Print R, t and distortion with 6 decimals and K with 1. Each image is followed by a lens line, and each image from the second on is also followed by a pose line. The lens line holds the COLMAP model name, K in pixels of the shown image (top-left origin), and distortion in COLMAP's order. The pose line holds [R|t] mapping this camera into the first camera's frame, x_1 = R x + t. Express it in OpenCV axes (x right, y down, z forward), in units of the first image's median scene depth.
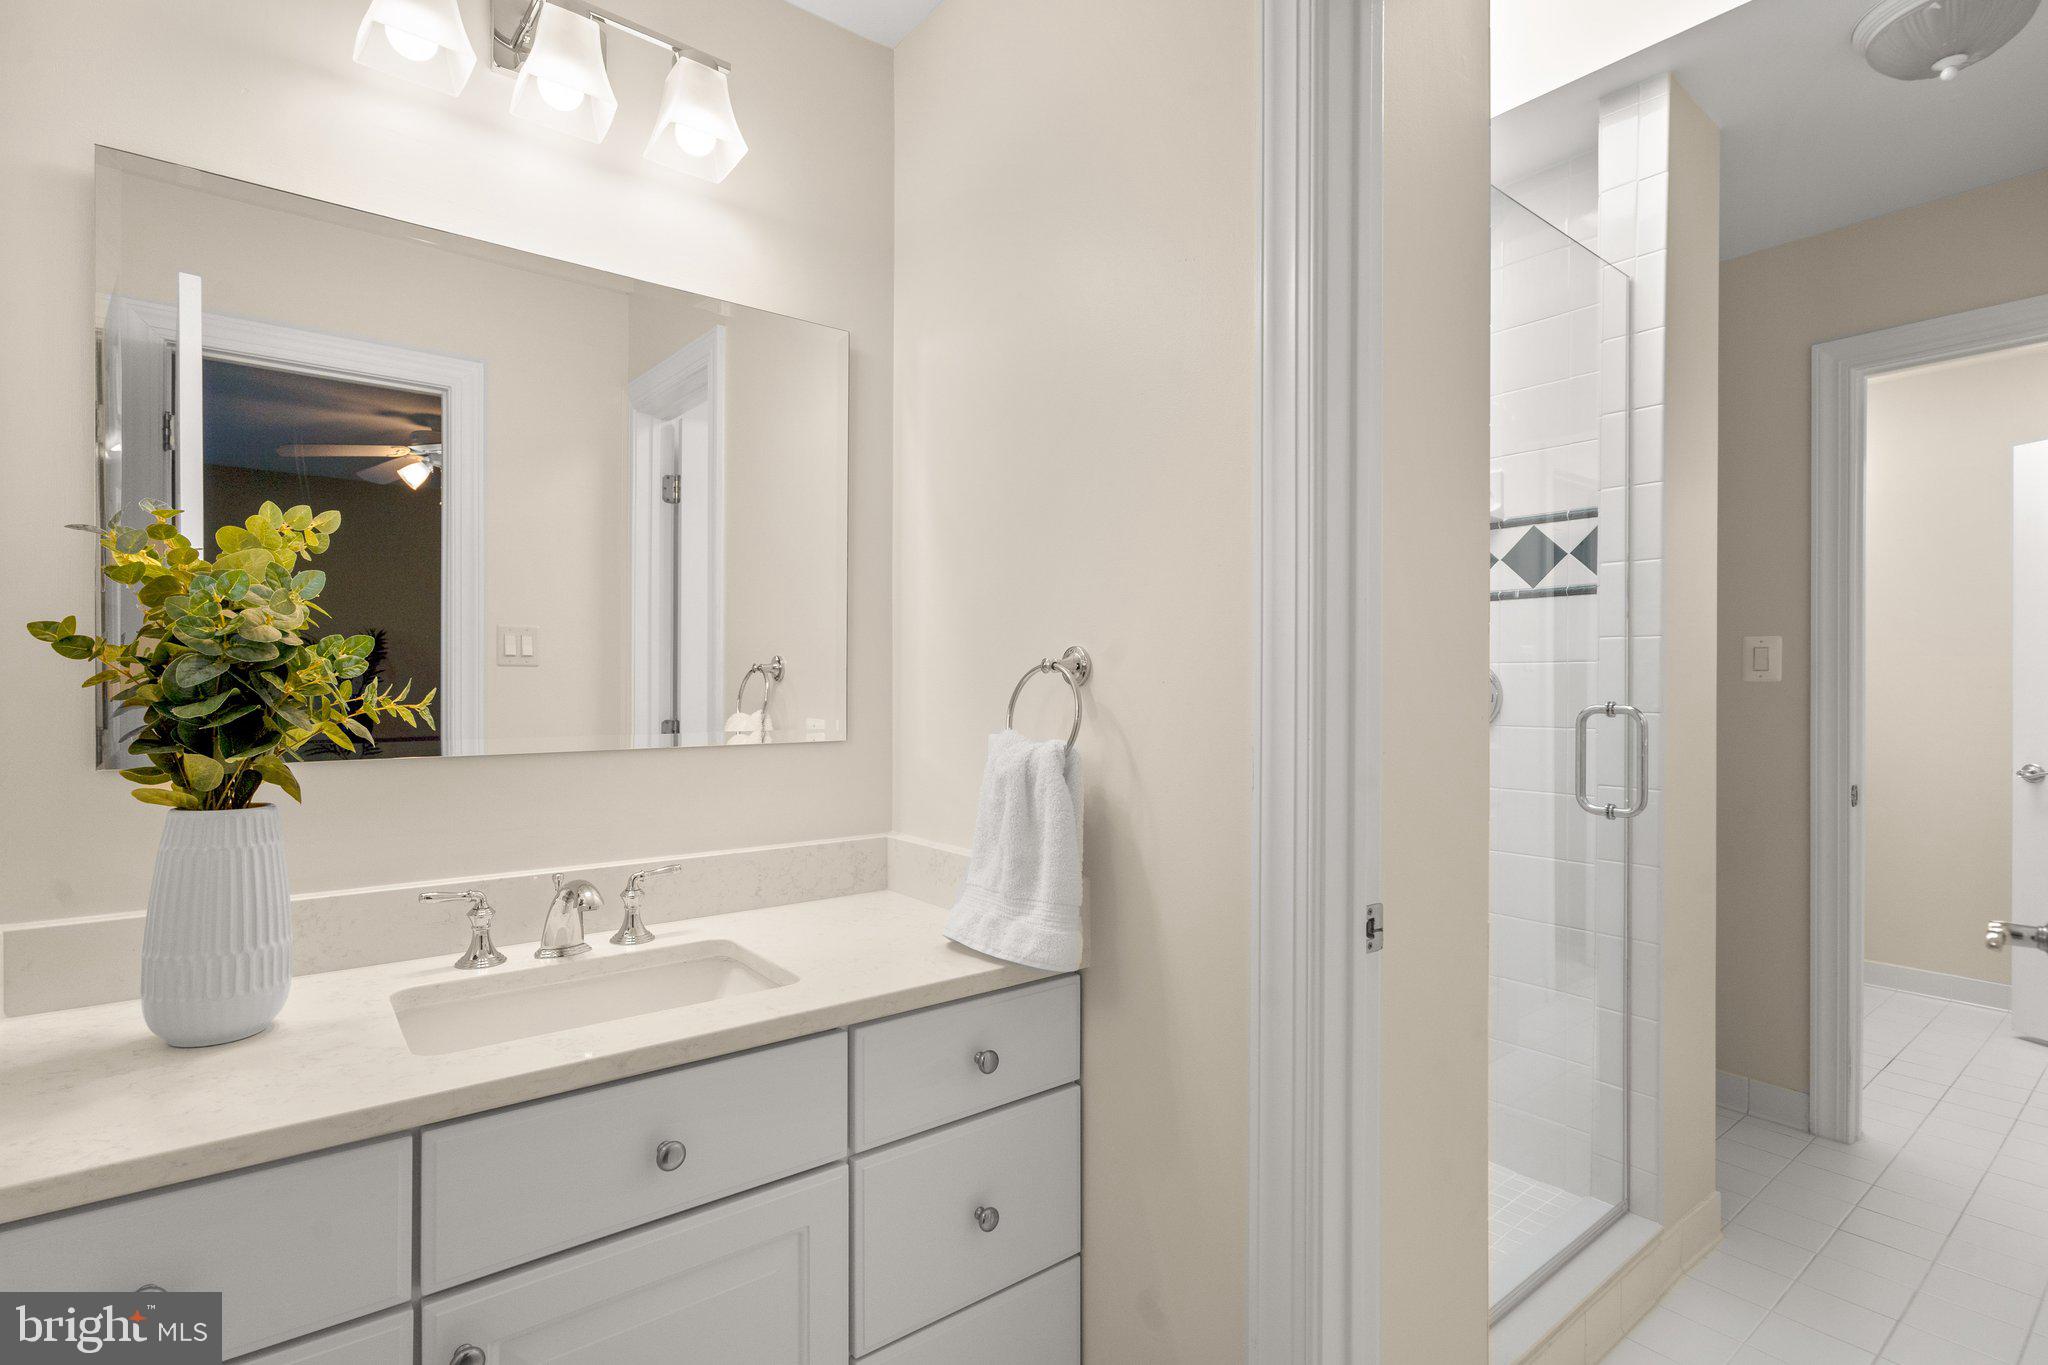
lens RADIAL K [[945.7, 0, 1004.7], [0, 945.7, 691.6], [0, 0, 1]] dist [-0.008359, 0.001873]
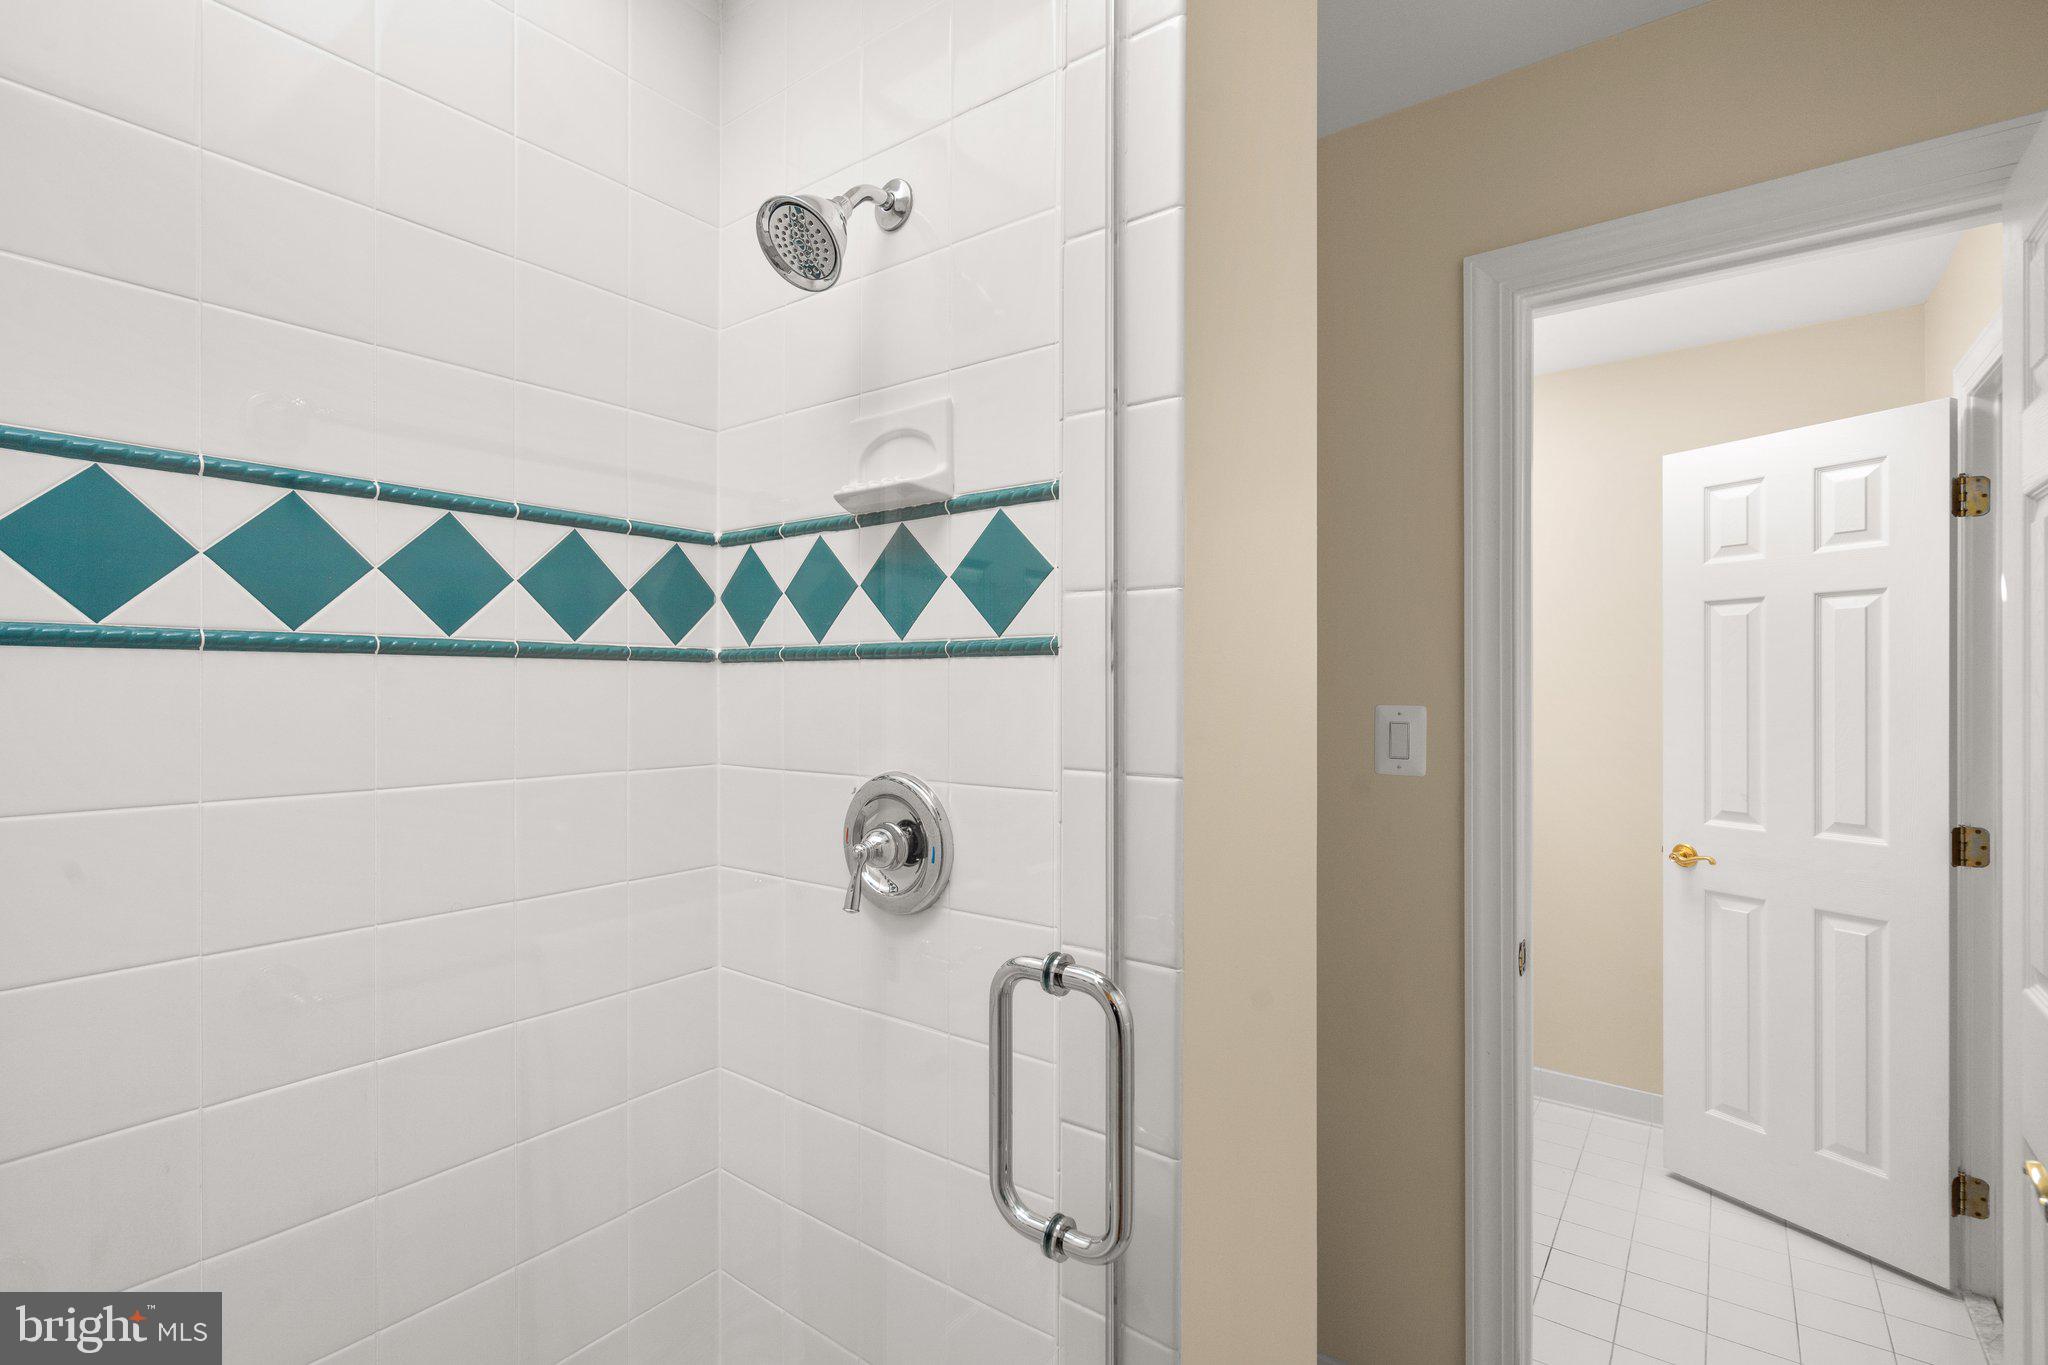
lens RADIAL K [[945.7, 0, 1017.3], [0, 945.7, 695.9], [0, 0, 1]] dist [-0.008359, 0.001873]
pose [[0.959540, -0.006015, 0.281508, 0.391634], [0.005233, 0.999980, 0.003529, -0.073265], [-0.281523, -0.001913, 0.959552, 0.478578]]
